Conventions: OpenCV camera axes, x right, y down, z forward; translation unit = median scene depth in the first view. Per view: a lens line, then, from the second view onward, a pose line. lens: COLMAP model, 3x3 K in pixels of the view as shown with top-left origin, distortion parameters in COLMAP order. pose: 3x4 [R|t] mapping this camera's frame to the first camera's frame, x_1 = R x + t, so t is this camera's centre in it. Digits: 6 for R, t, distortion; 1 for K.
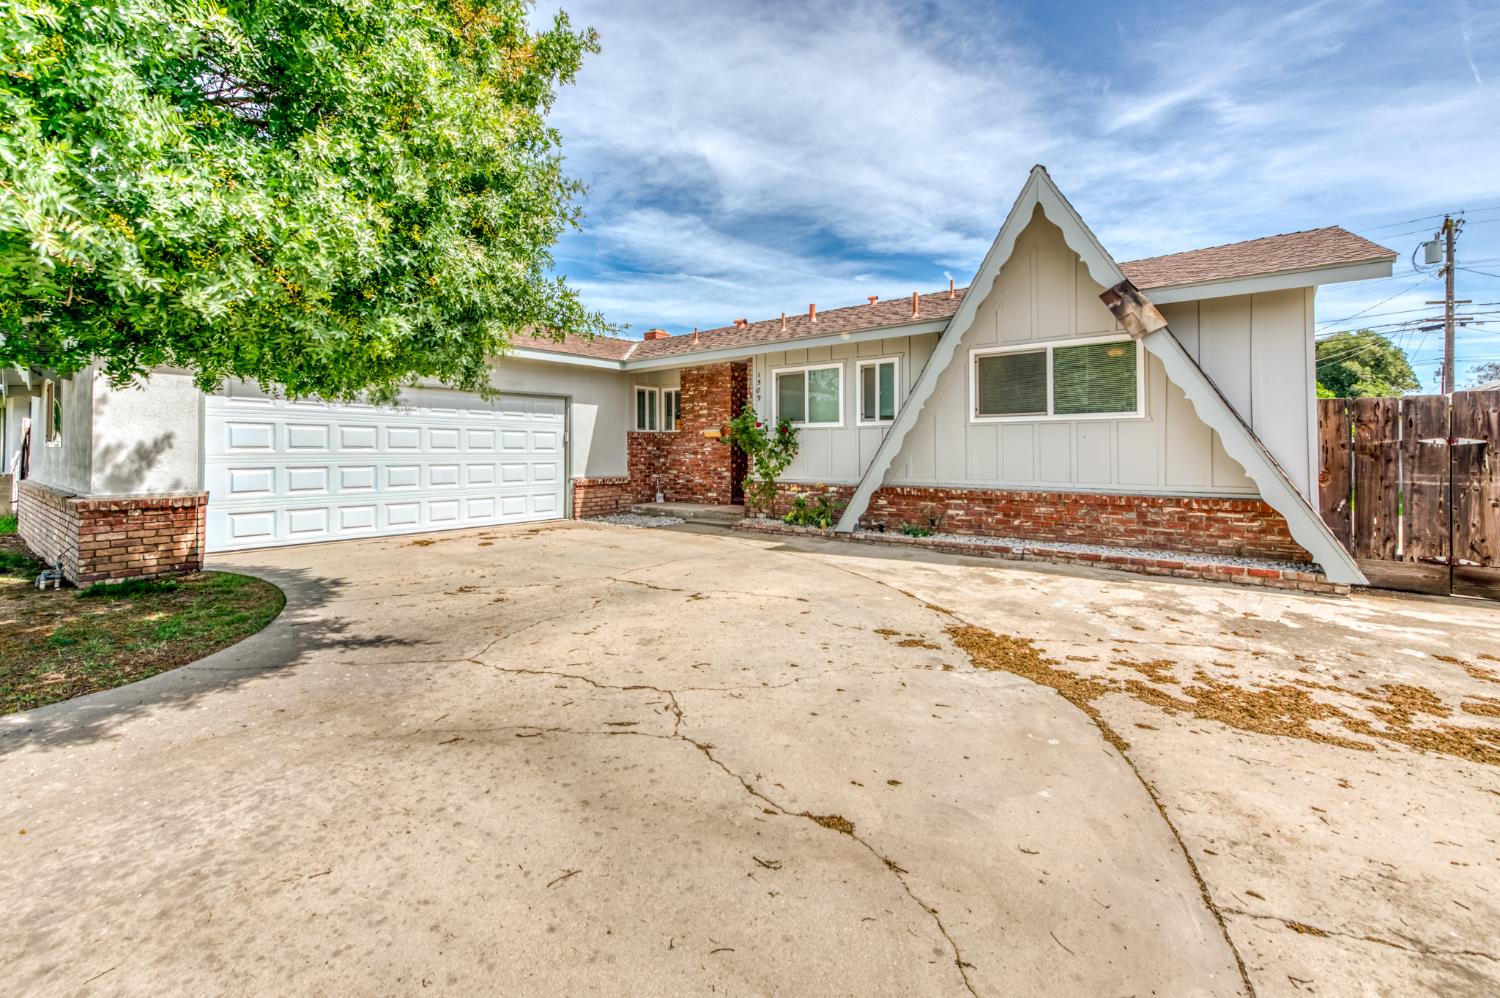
lens RADIAL K [[593.9, 0, 750.3], [0, 593.9, 488.2], [0, 0, 1]] dist [0.002649, 0.000138]
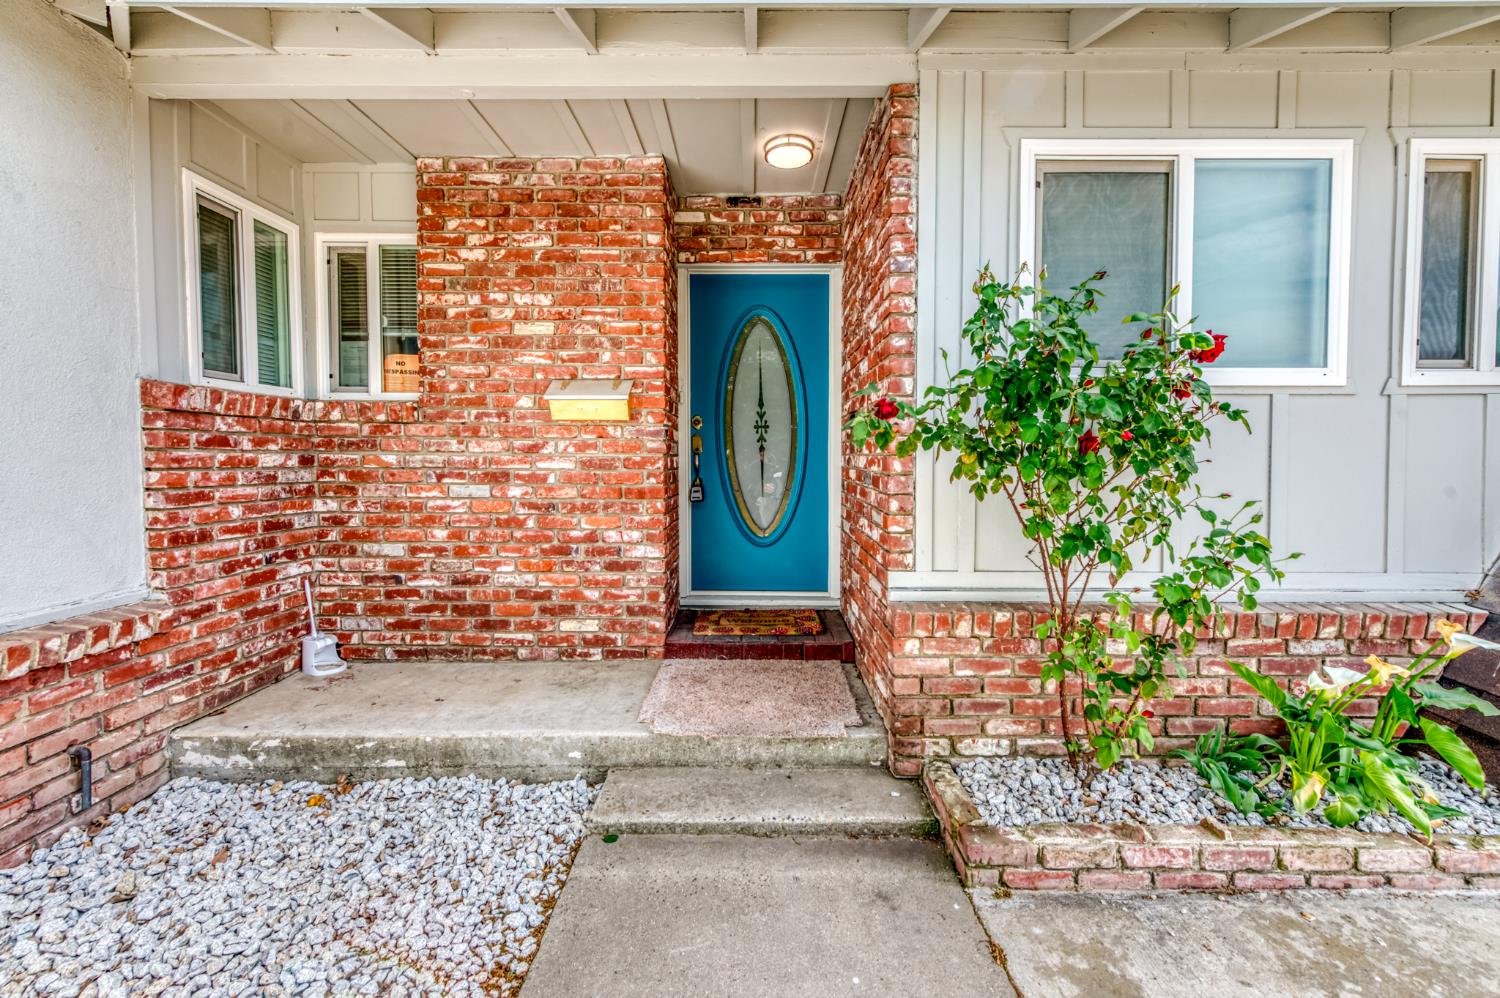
lens RADIAL K [[593.9, 0, 750.3], [0, 593.9, 488.2], [0, 0, 1]] dist [0.002649, 0.000138]
pose [[0.798304, -0.028629, 0.601574, -0.163185], [0.036413, 0.999337, -0.000762, -0.050132], [-0.601153, 0.022513, 0.798817, 0.709598]]
